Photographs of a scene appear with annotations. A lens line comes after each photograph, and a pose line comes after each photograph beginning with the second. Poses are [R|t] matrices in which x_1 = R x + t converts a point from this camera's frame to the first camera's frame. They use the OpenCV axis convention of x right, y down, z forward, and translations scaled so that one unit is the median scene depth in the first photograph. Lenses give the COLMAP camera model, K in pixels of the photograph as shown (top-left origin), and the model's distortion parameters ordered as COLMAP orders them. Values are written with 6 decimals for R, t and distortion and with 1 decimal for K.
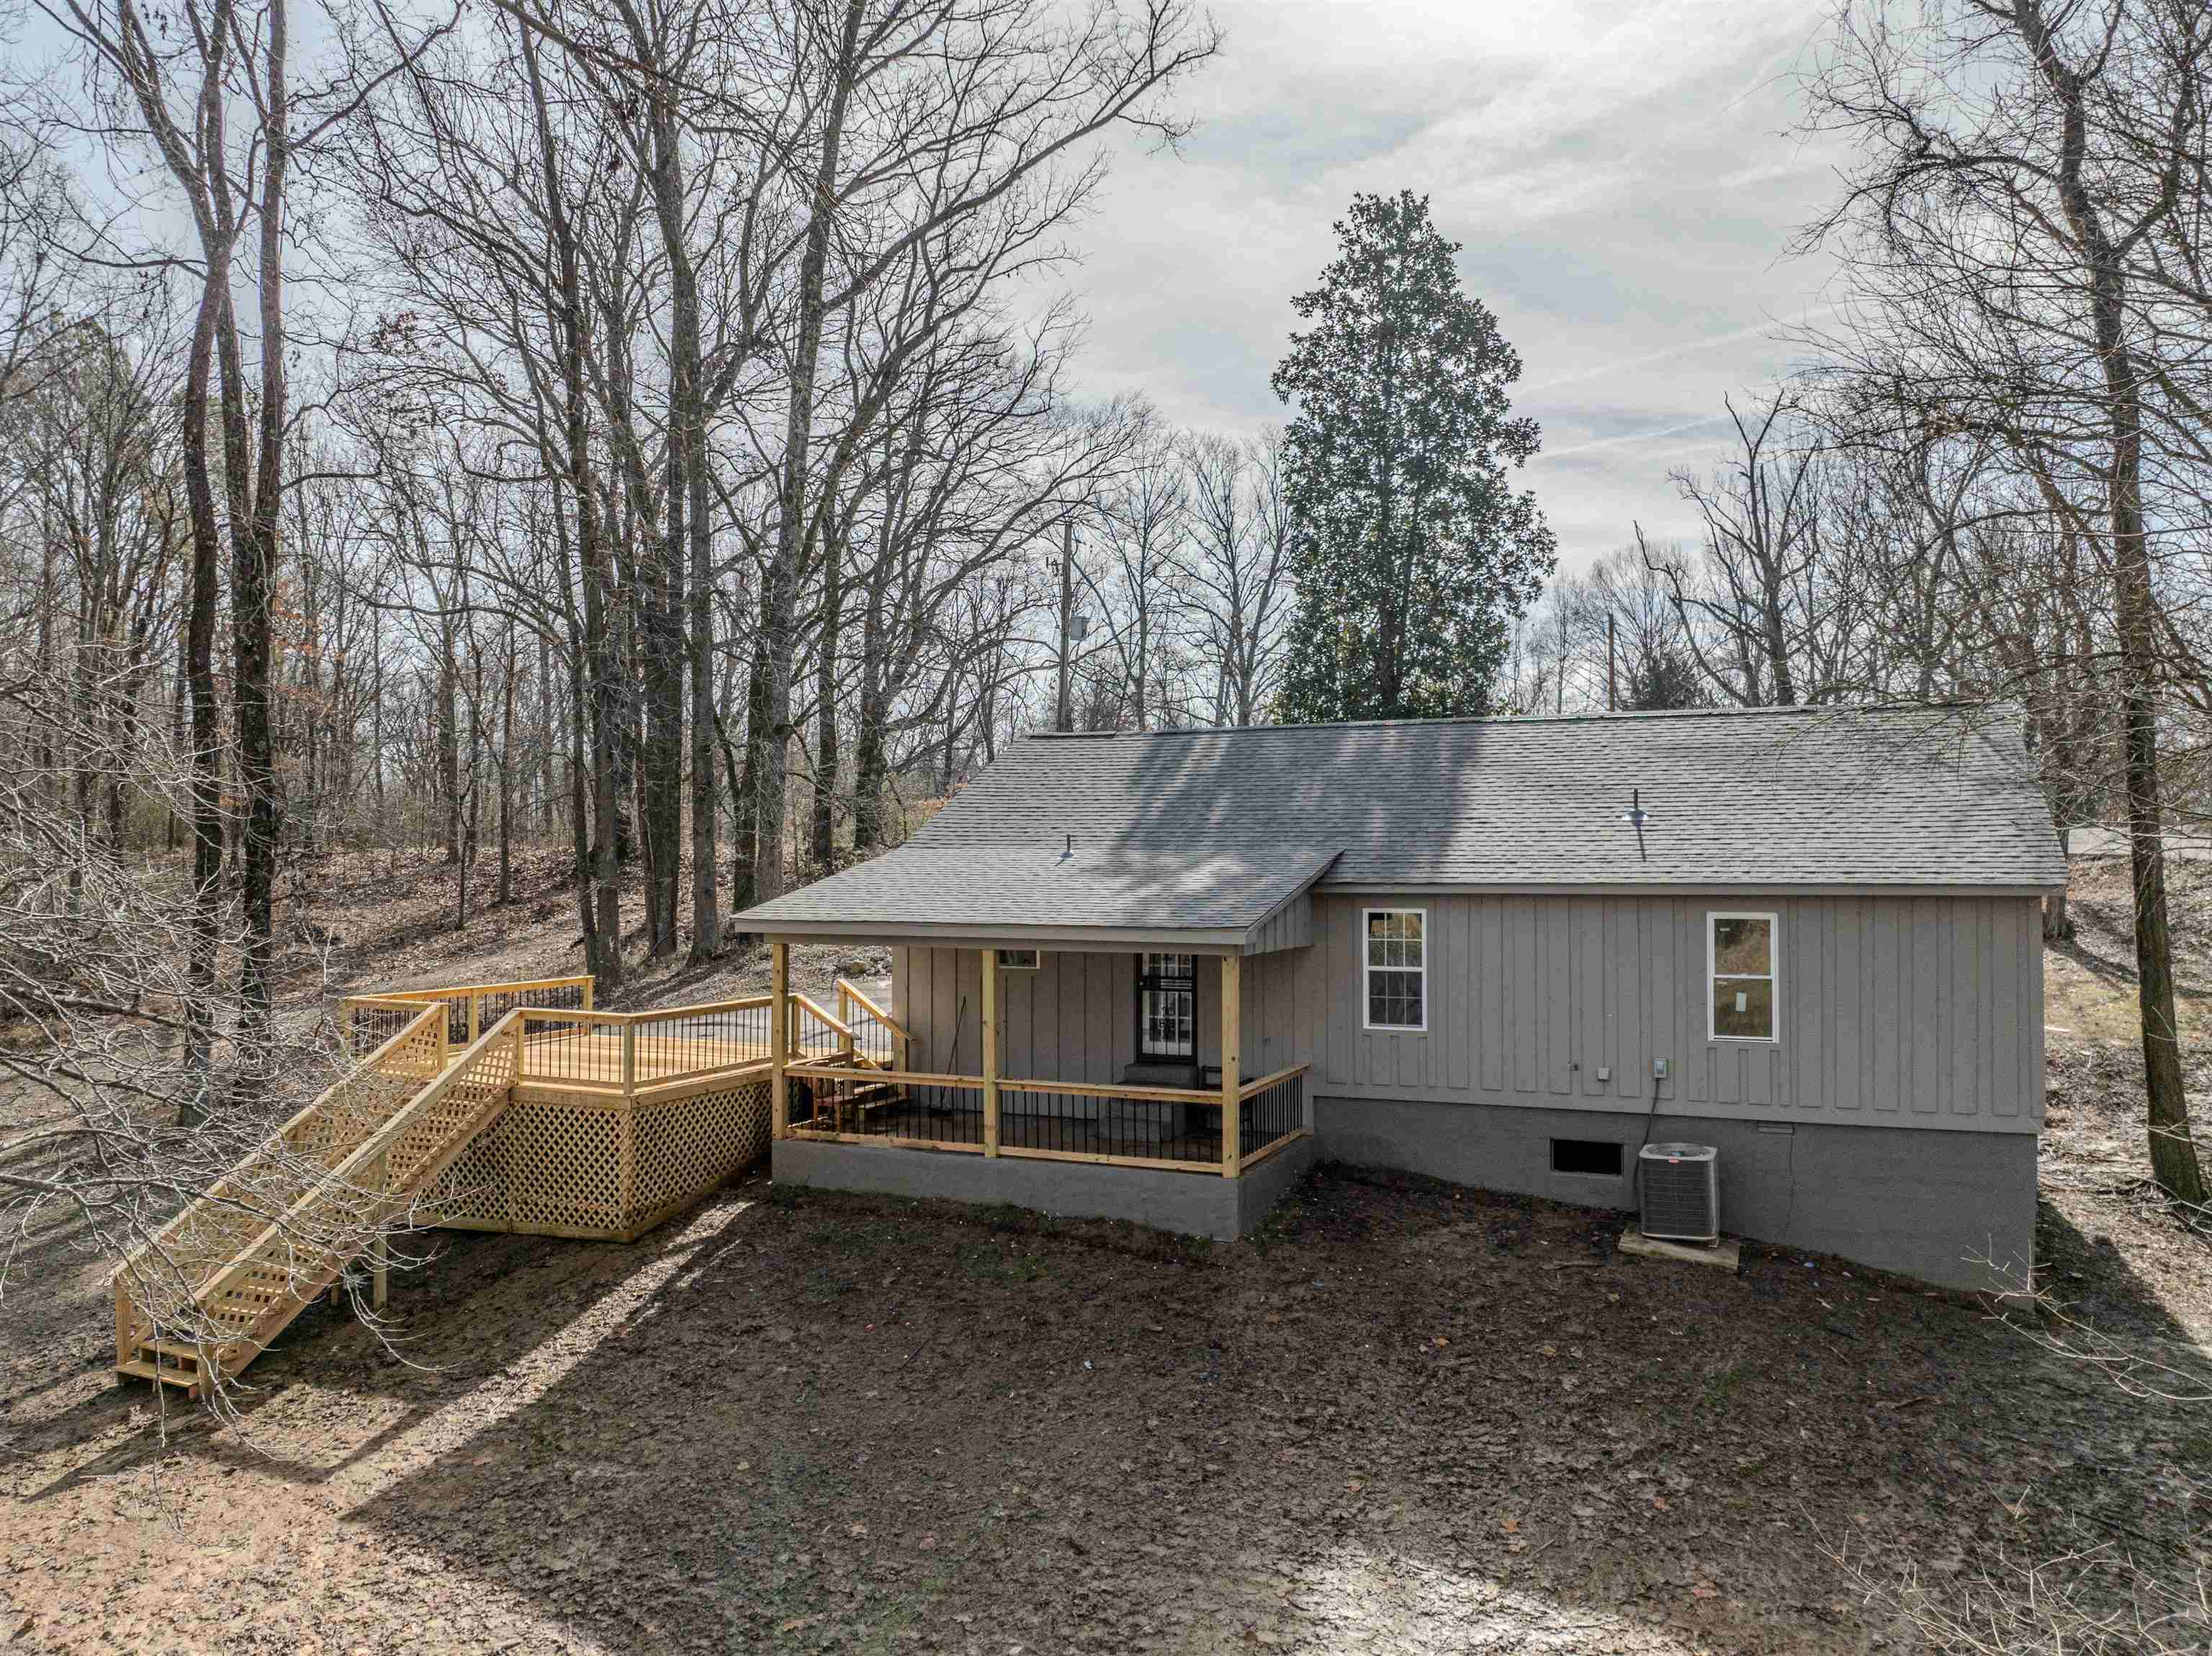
lens RADIAL K [[1554.2, 0, 1112.0], [0, 1554.2, 826.0], [0, 0, 1]] dist [-0.031364, -0.017869]
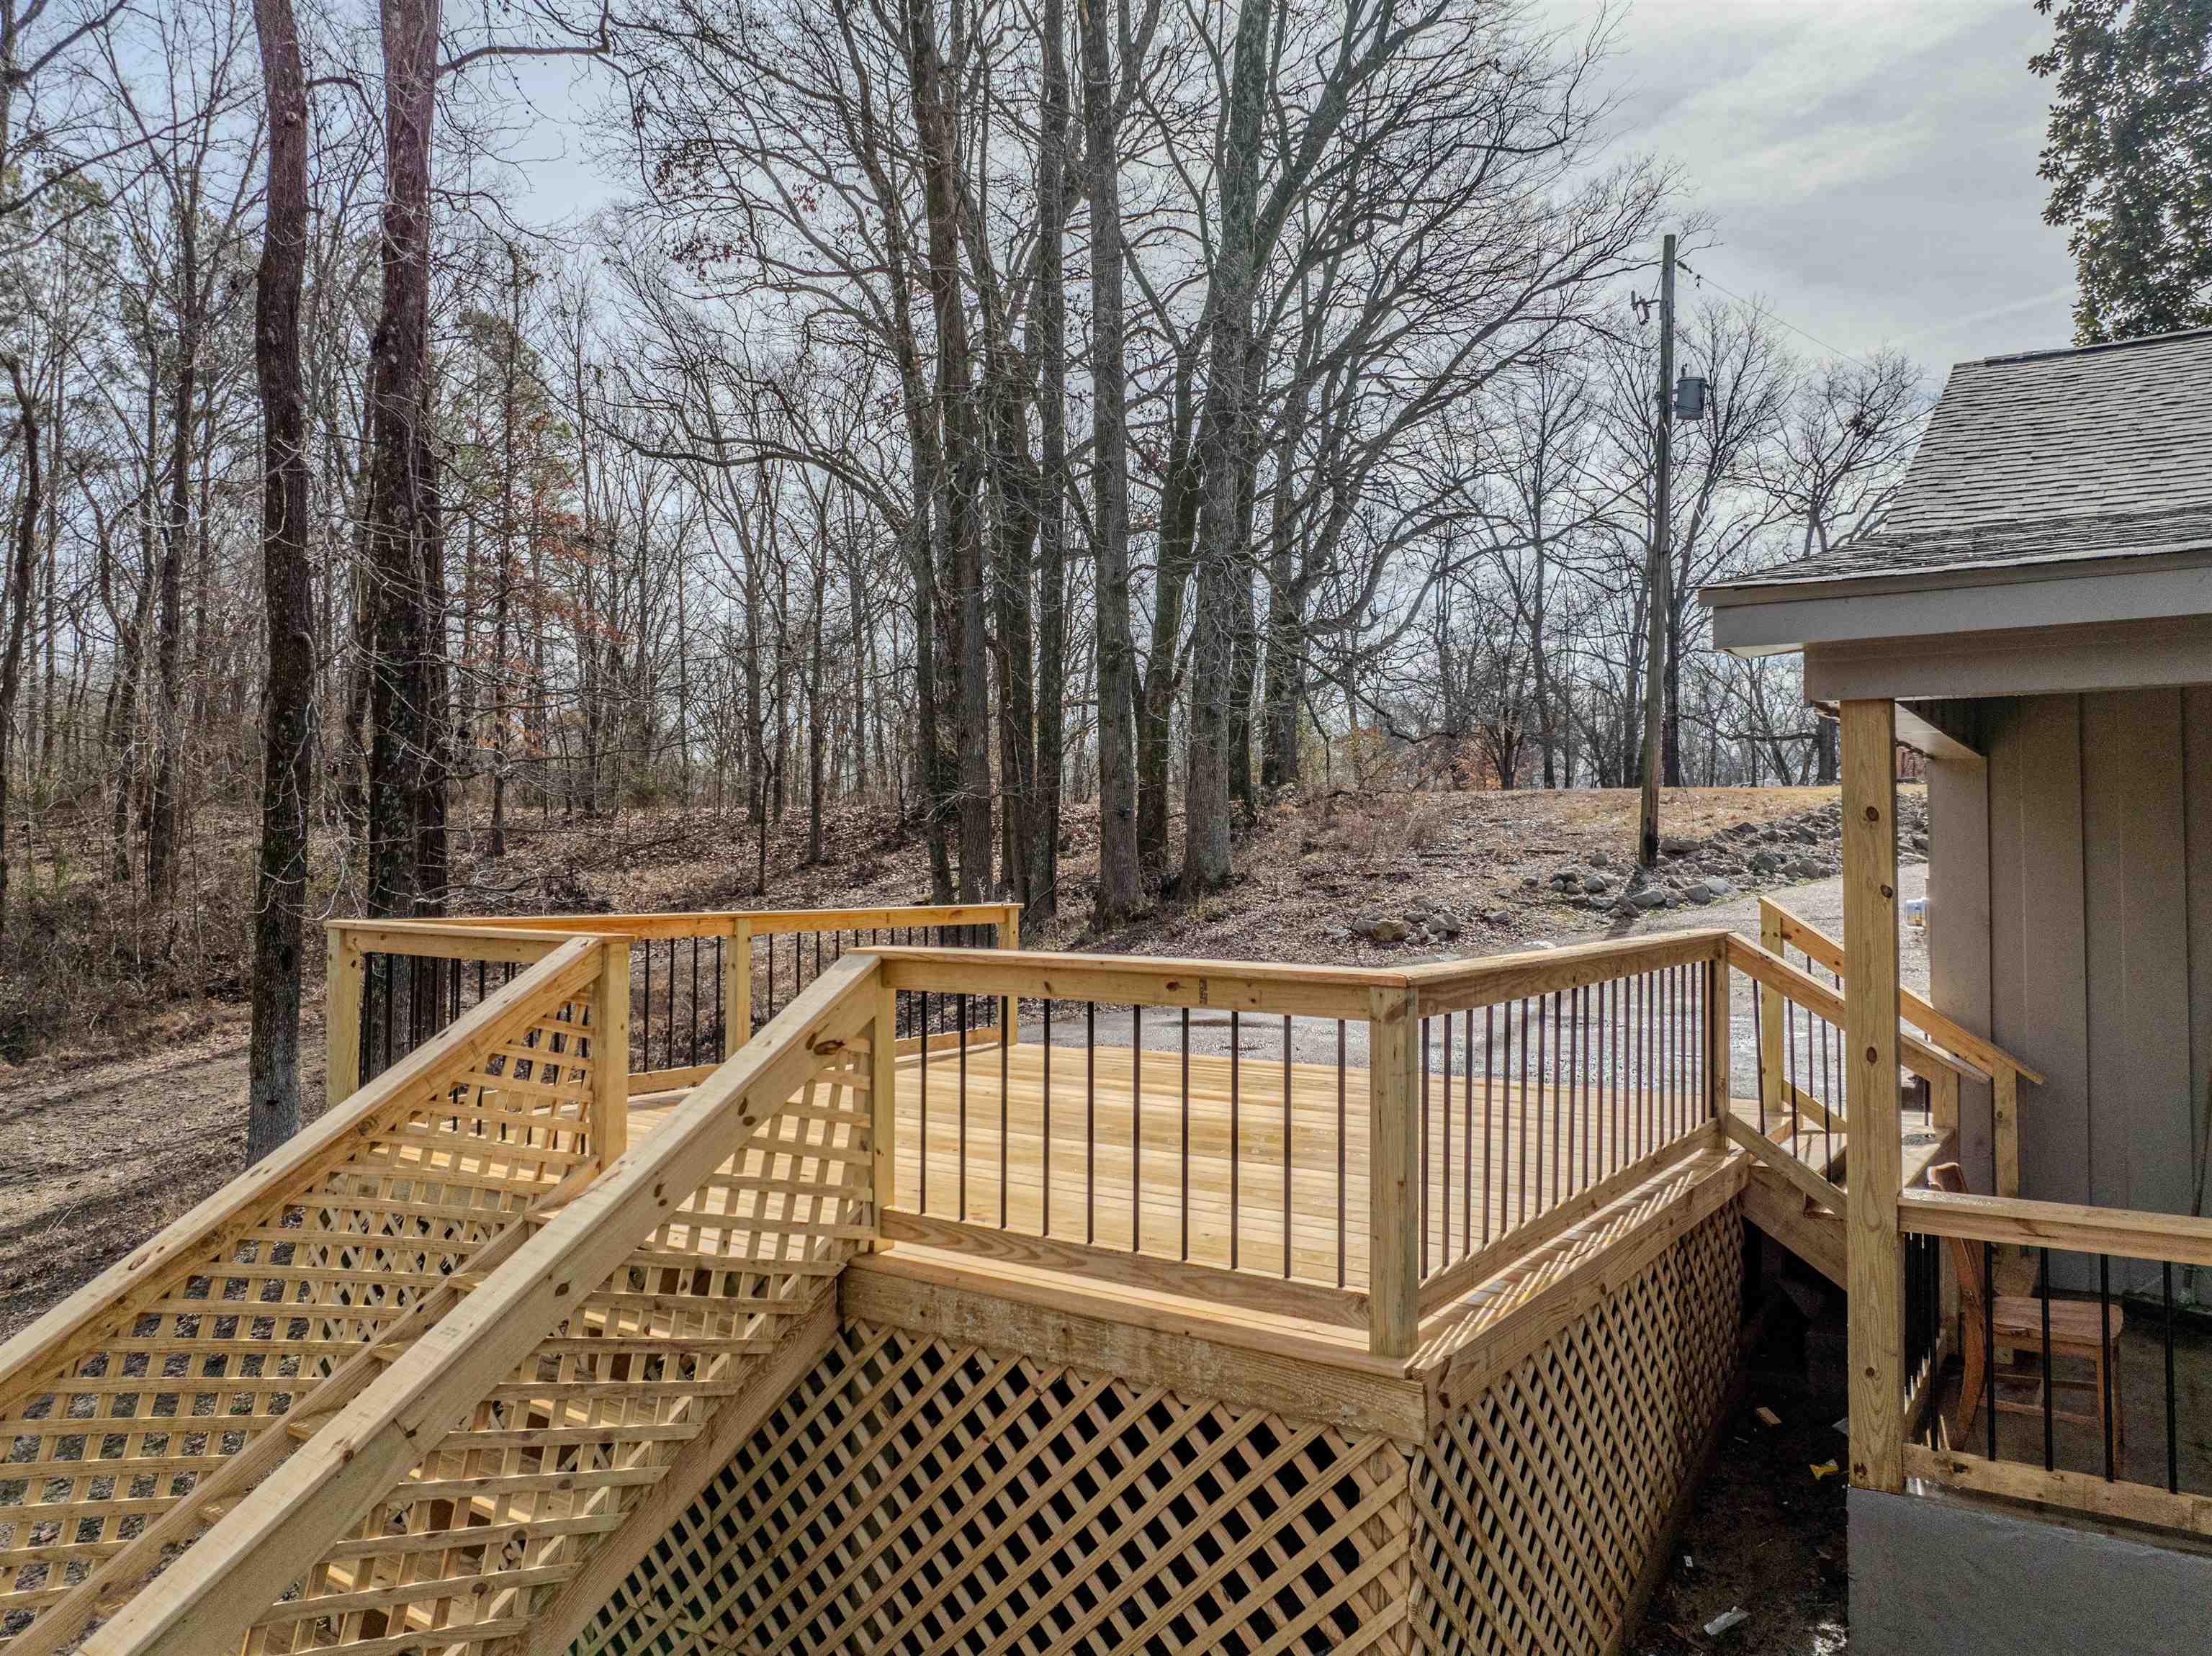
lens RADIAL K [[1554.2, 0, 1104.2], [0, 1554.2, 827.6], [0, 0, 1]] dist [-0.031364, -0.017869]
pose [[0.981929, -0.005799, -0.189158, -0.135668], [0.005499, 0.999983, -0.002110, 0.045157], [0.189167, 0.001032, 0.981944, 0.344529]]
